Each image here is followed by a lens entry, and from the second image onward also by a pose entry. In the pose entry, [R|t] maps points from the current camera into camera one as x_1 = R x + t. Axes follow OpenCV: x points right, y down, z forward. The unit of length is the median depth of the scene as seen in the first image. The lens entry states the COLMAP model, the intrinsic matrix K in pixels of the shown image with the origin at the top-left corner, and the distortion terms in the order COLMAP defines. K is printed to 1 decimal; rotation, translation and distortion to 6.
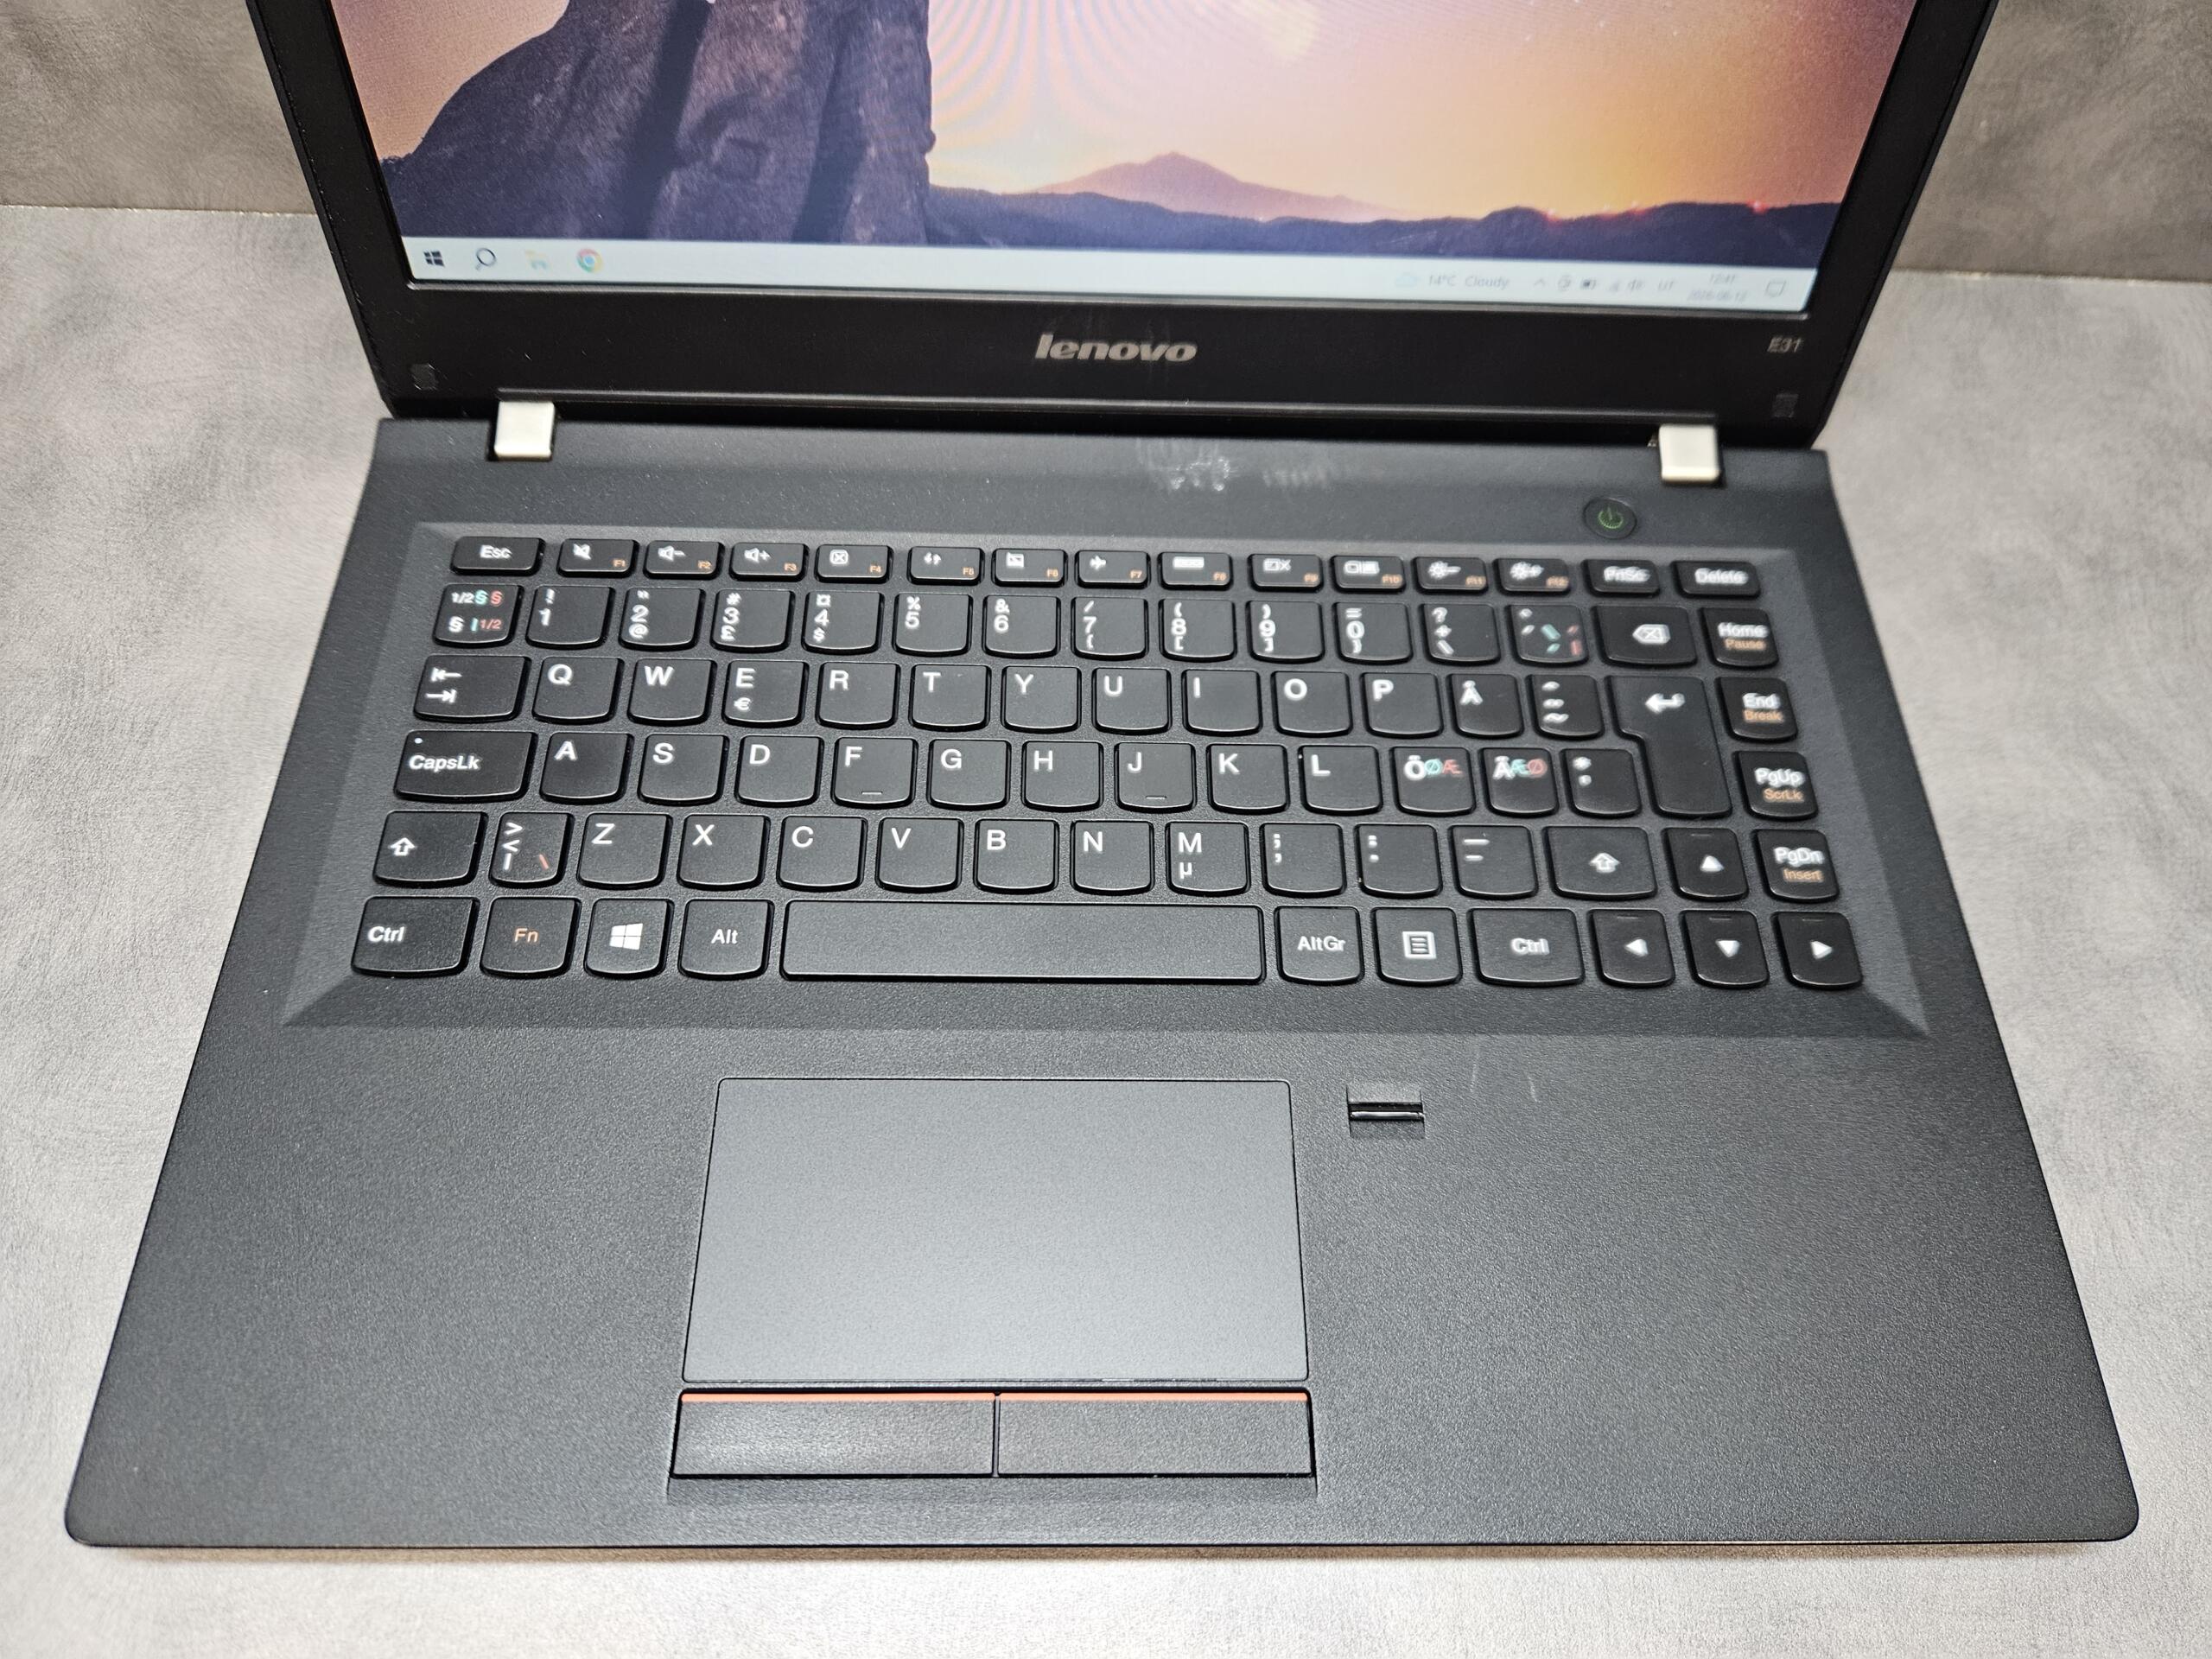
lens RADIAL K [[1495.1, 0, 1114.2], [0, 1495.1, 821.4], [0, 0, 1]] dist [0.028351, -0.040555]
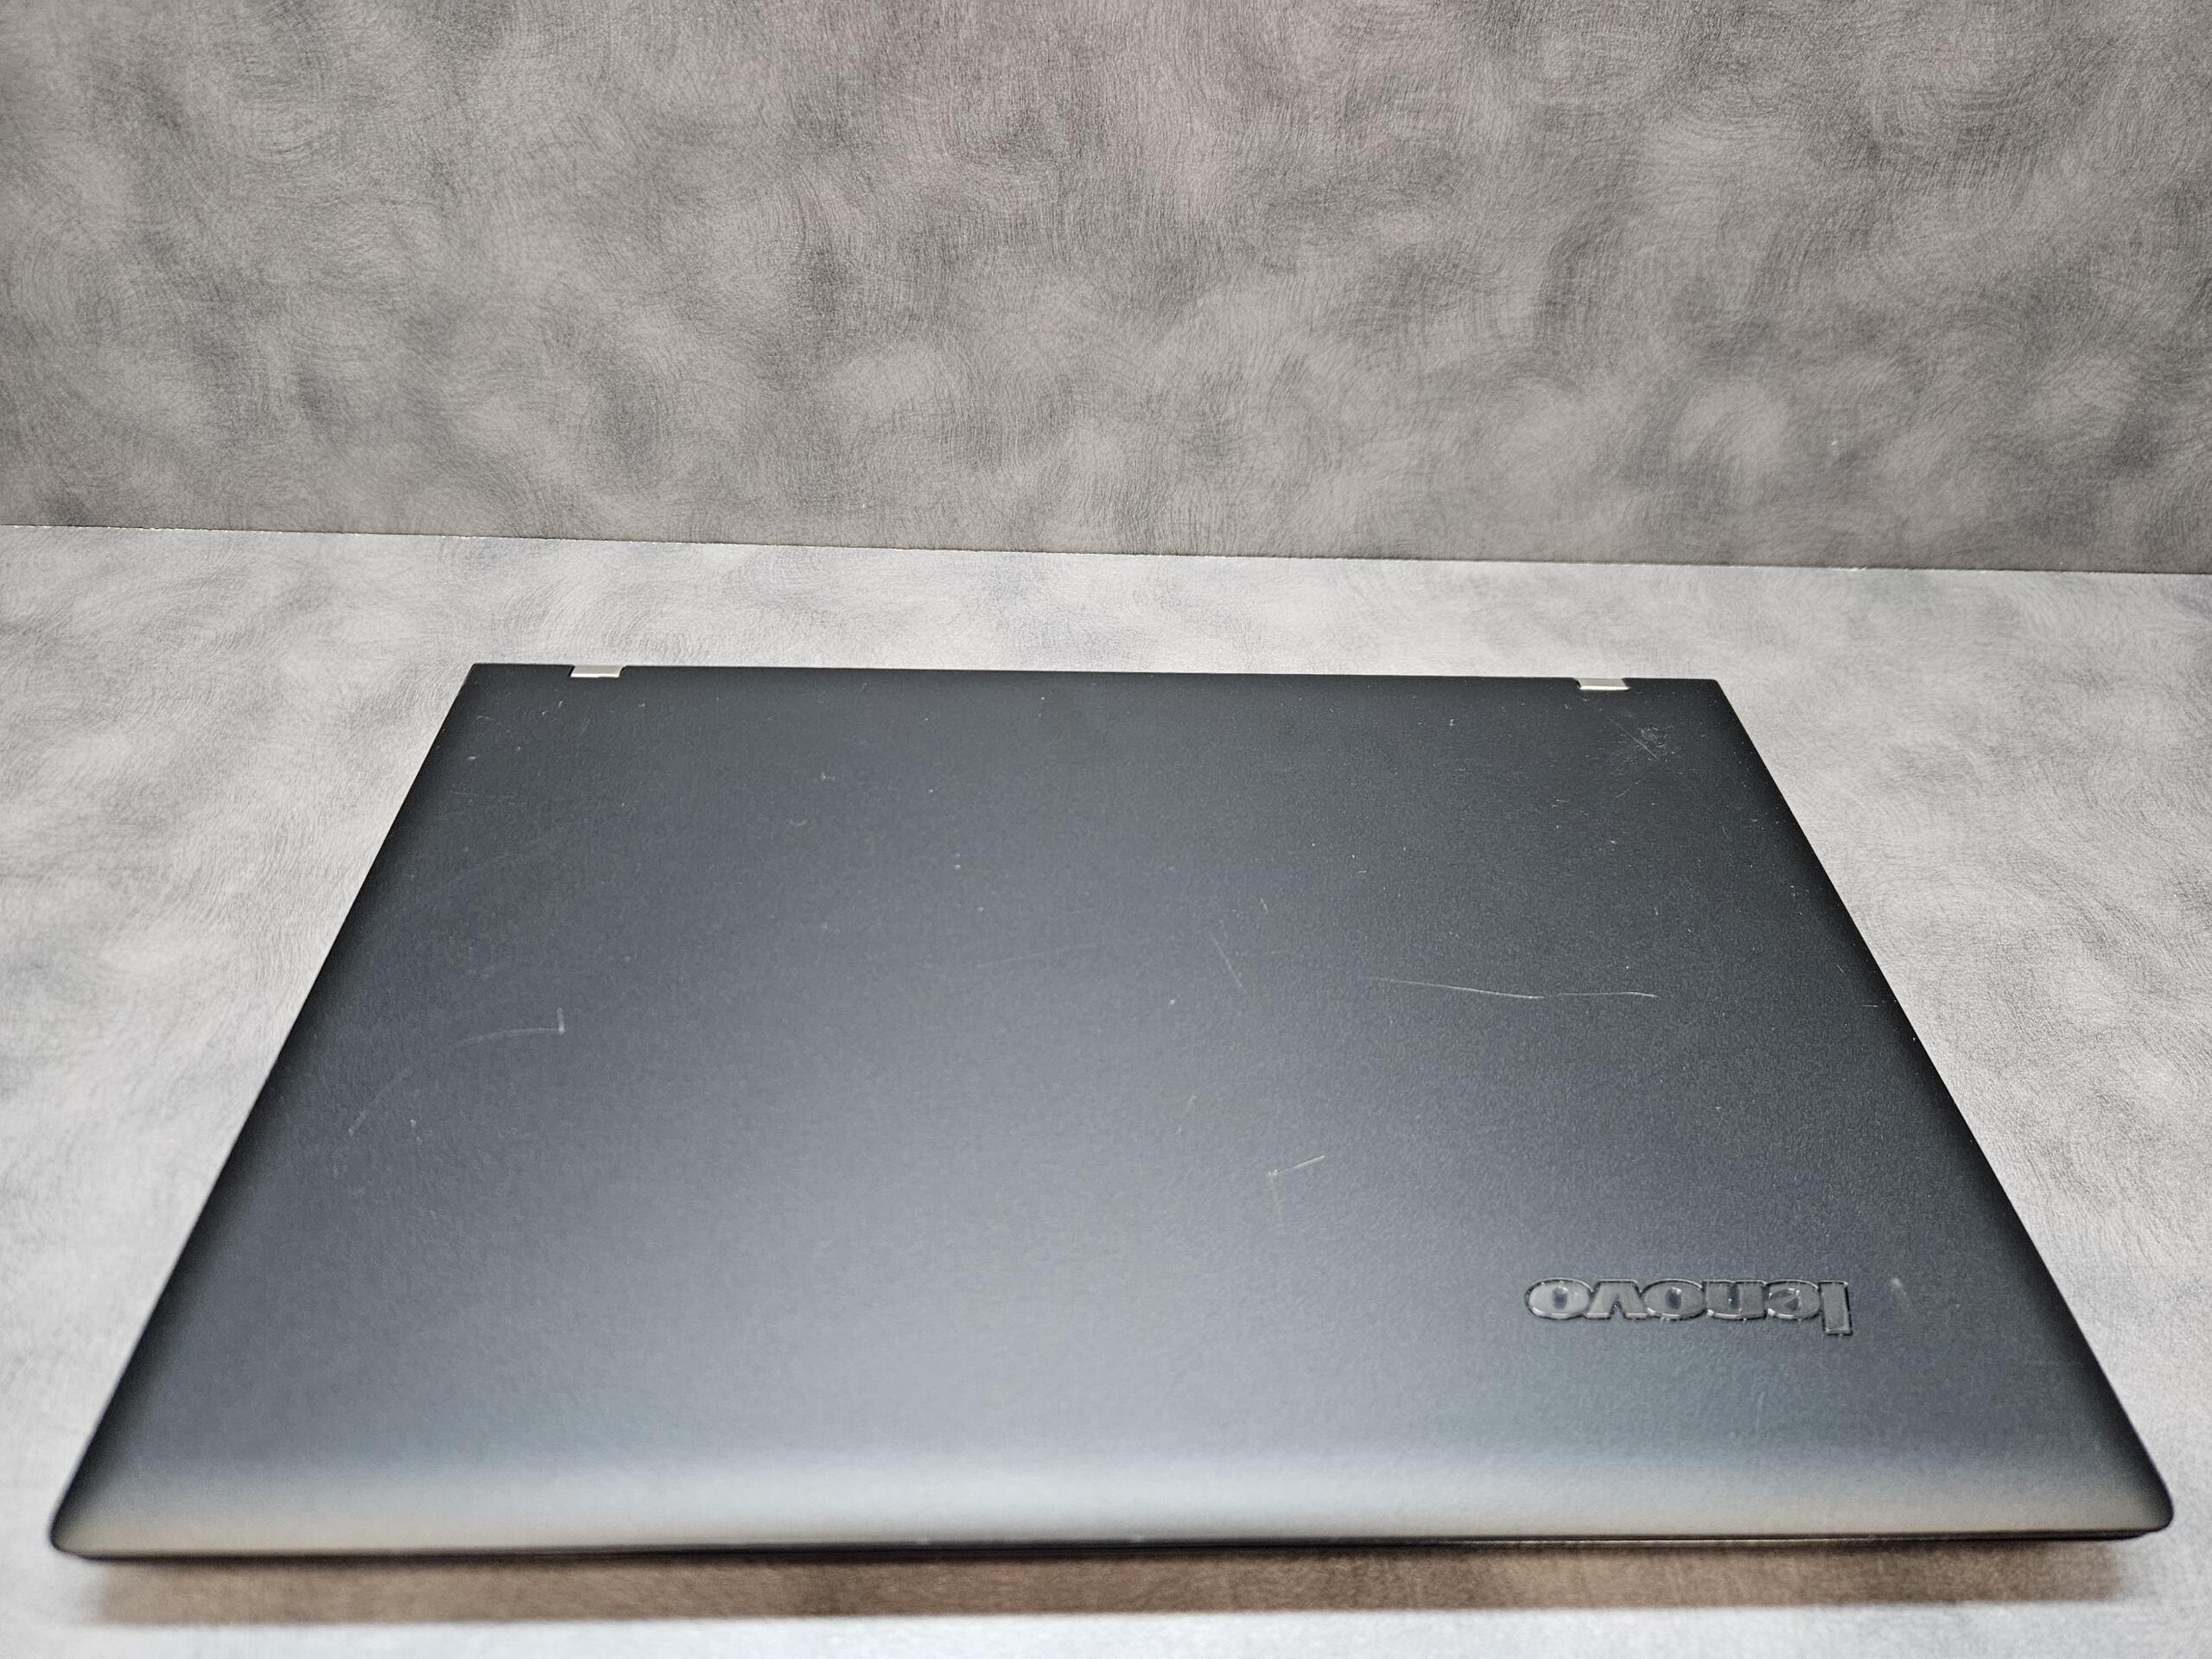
lens RADIAL K [[1489.3, 0, 1106.0], [0, 1489.3, 829.5], [0, 0, 1]] dist [0.025575, -0.029571]
pose [[0.999778, -0.016275, 0.013380, -0.072863], [0.019895, 0.938280, -0.345304, 0.314518], [-0.006934, 0.345493, 0.938396, -0.089043]]
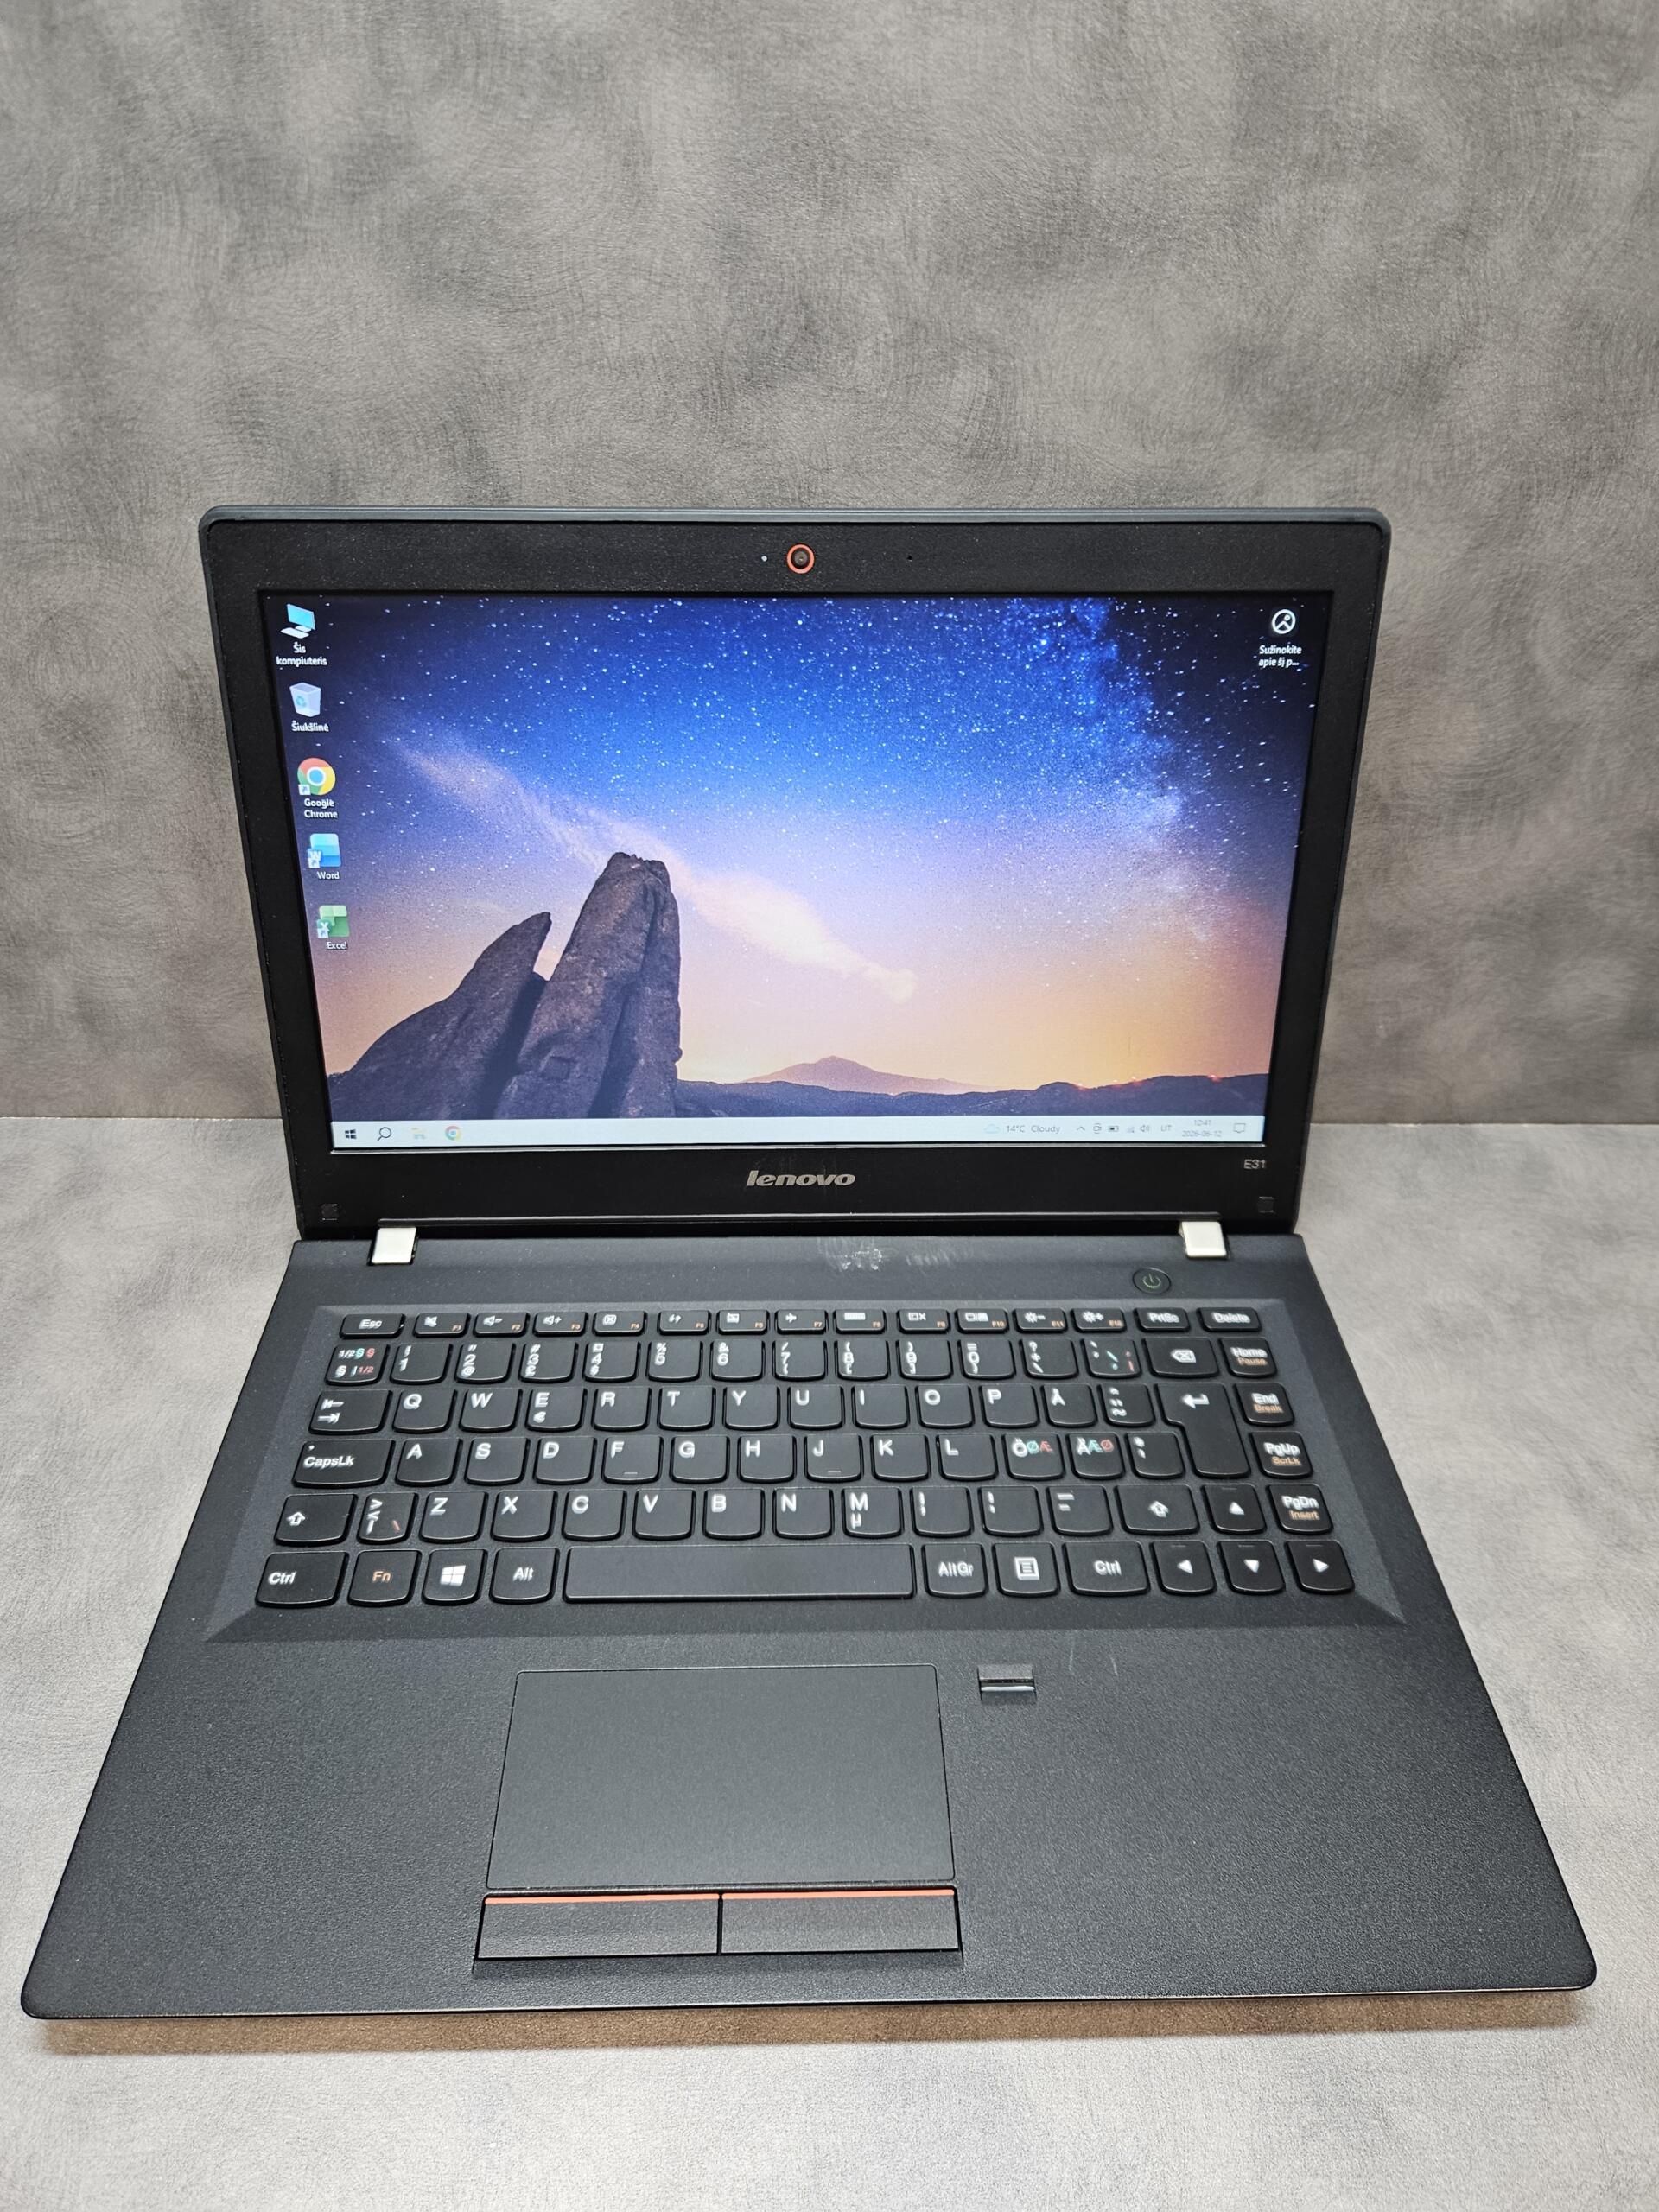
lens RADIAL K [[1489.3, 0, 818.2], [0, 1489.3, 1096.1], [0, 0, 1]] dist [0.025575, -0.029571]
pose [[0.999556, -0.029696, -0.002580, 0.025576], [0.026111, 0.914063, -0.404730, 0.212994], [0.014377, 0.404483, 0.914432, -0.389967]]
